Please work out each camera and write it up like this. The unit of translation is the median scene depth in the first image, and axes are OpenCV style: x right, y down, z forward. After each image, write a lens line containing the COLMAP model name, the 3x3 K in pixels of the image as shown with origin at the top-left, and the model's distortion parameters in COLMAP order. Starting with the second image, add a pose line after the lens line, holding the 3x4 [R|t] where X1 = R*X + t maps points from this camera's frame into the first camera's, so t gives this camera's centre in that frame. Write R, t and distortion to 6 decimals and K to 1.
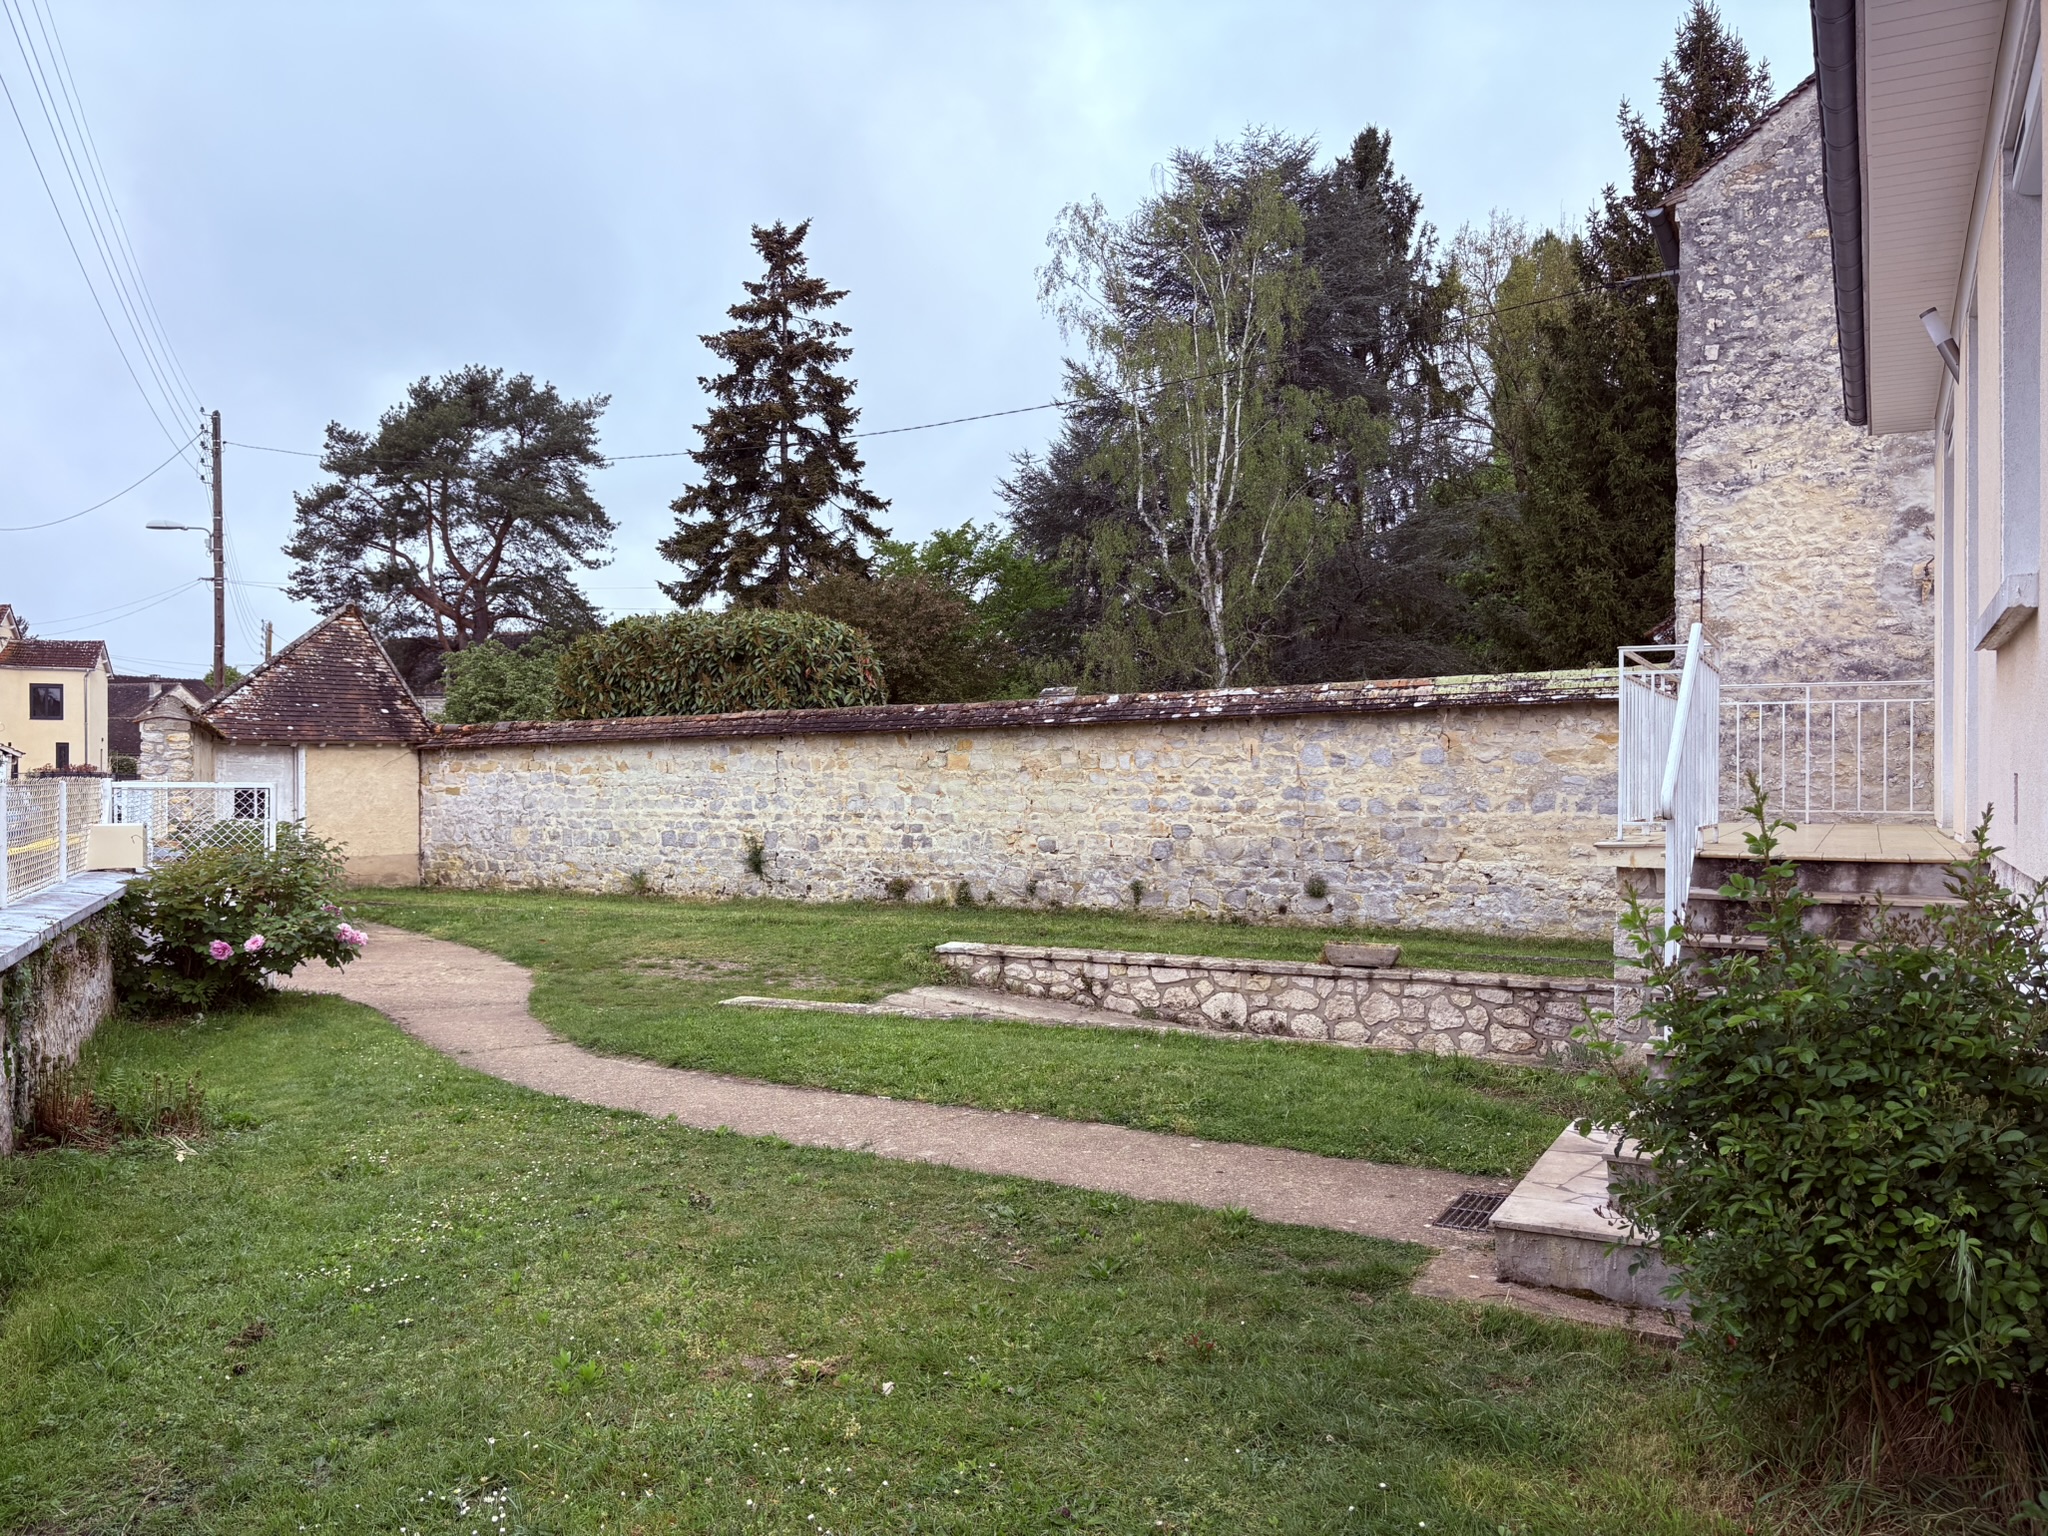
lens RADIAL K [[1506.5, 0, 1024.0], [0, 1506.5, 768.0], [0, 0, 1]] dist [0.119582, -0.196227]
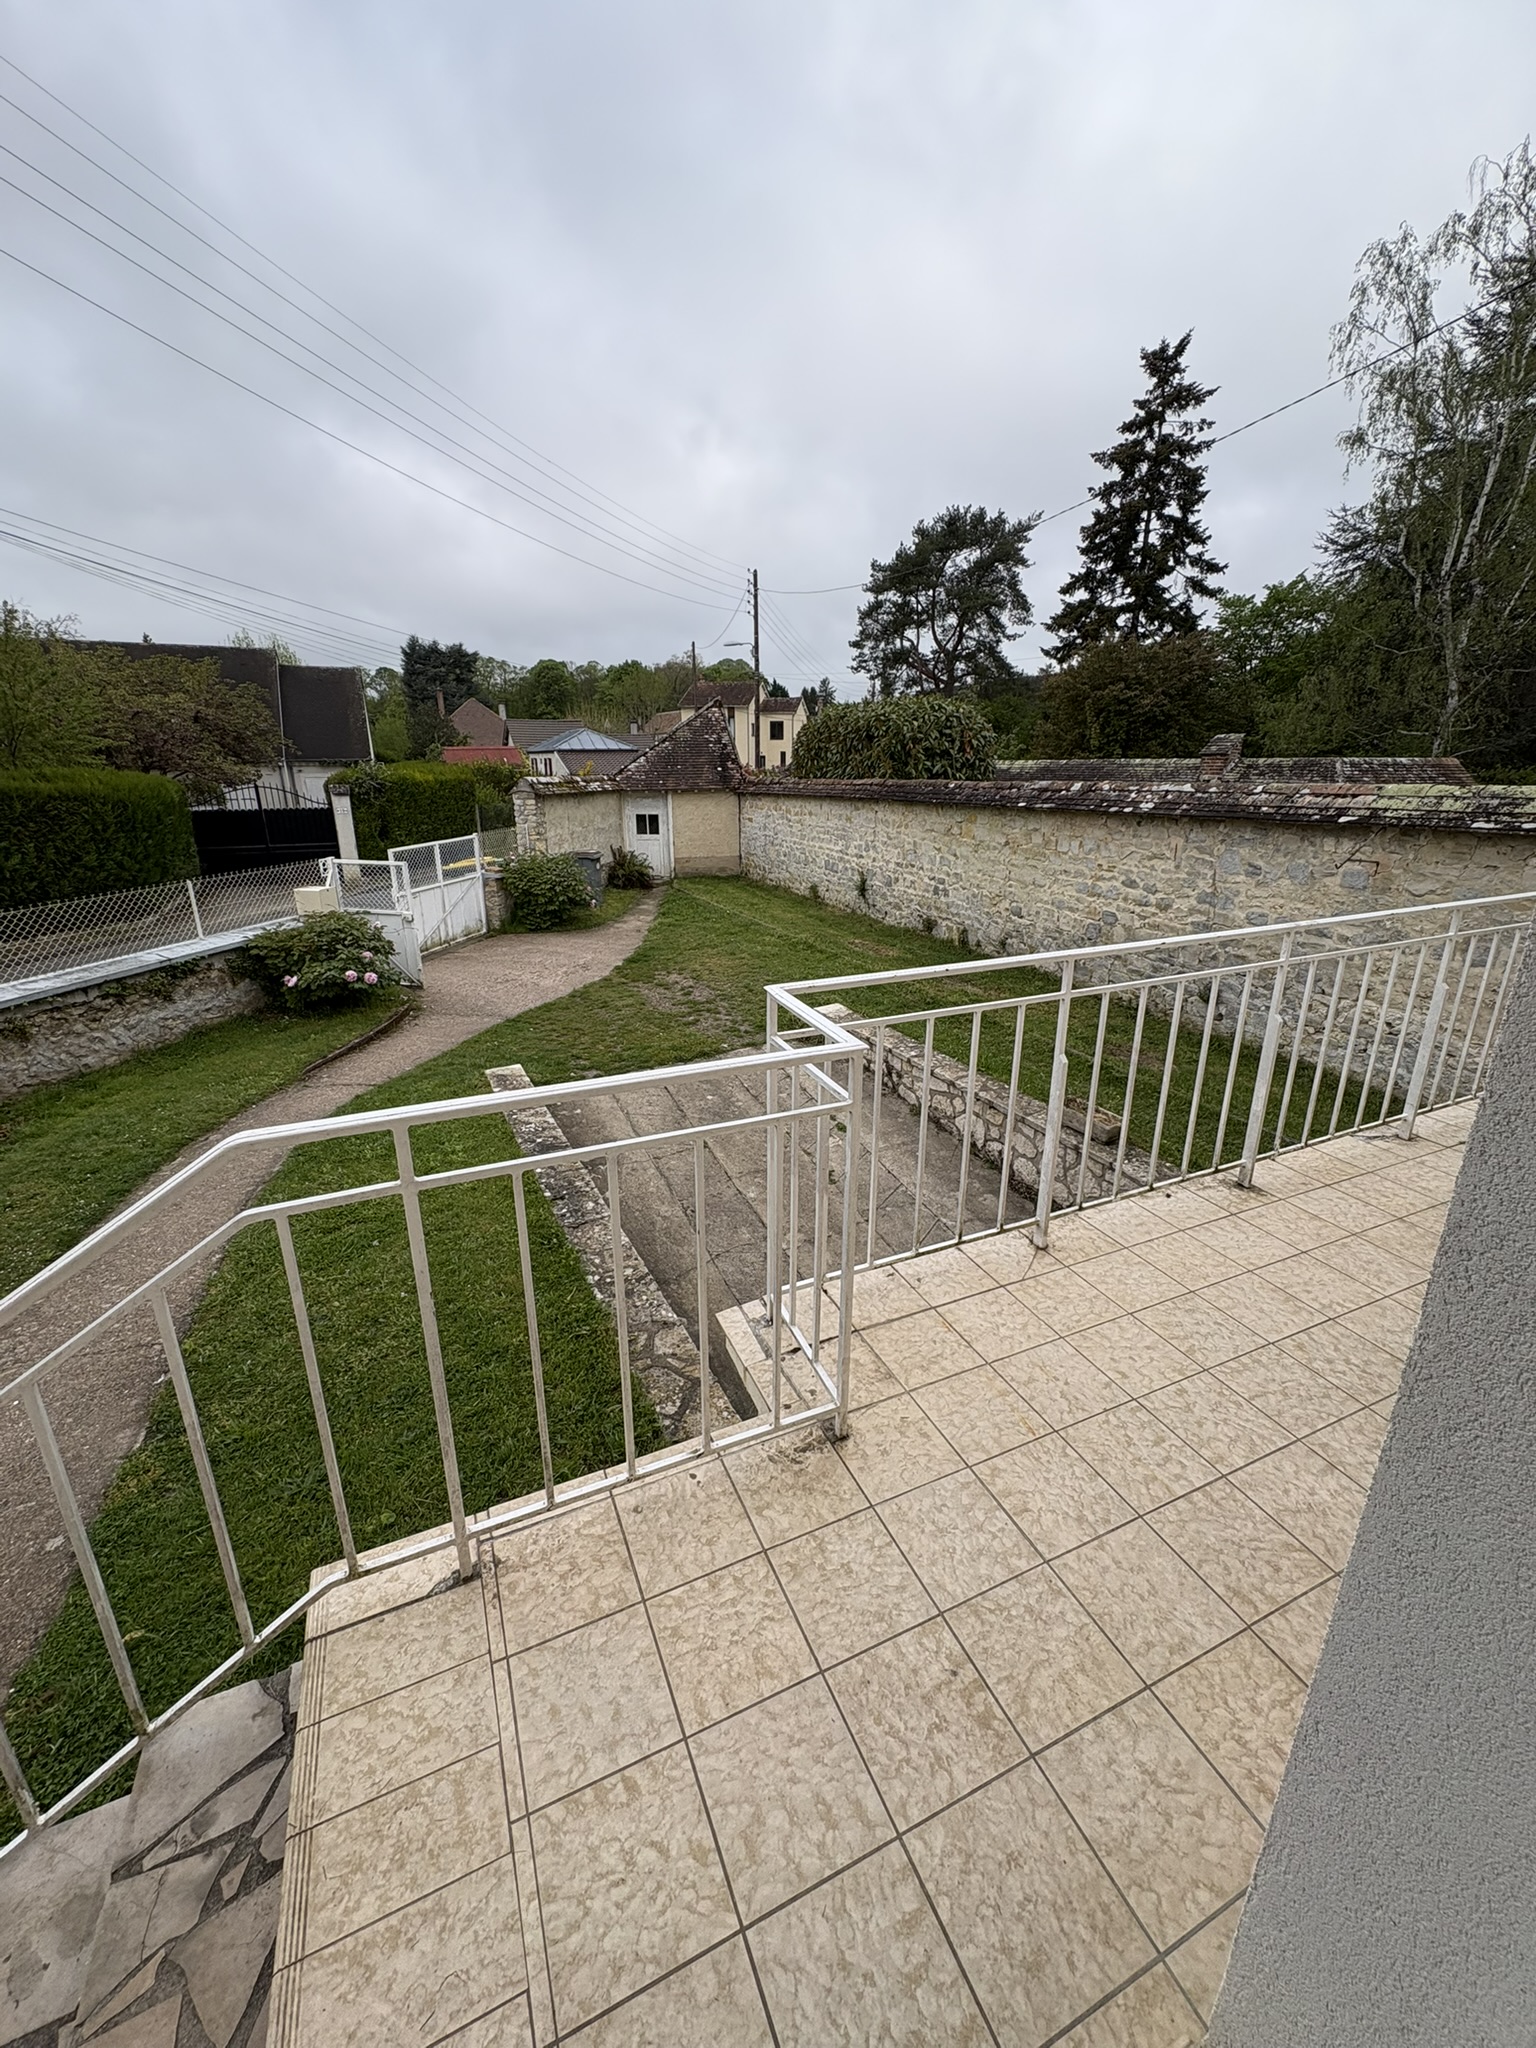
lens RADIAL K [[817.9, 0, 773.1], [0, 817.9, 1020.4], [0, 0, 1]] dist [0.000104, 0.000205]
pose [[0.798627, 0.183196, -0.573266, 0.080654], [0.004817, 0.950568, 0.310480, -0.022169], [0.601806, -0.250720, 0.758267, 0.118793]]
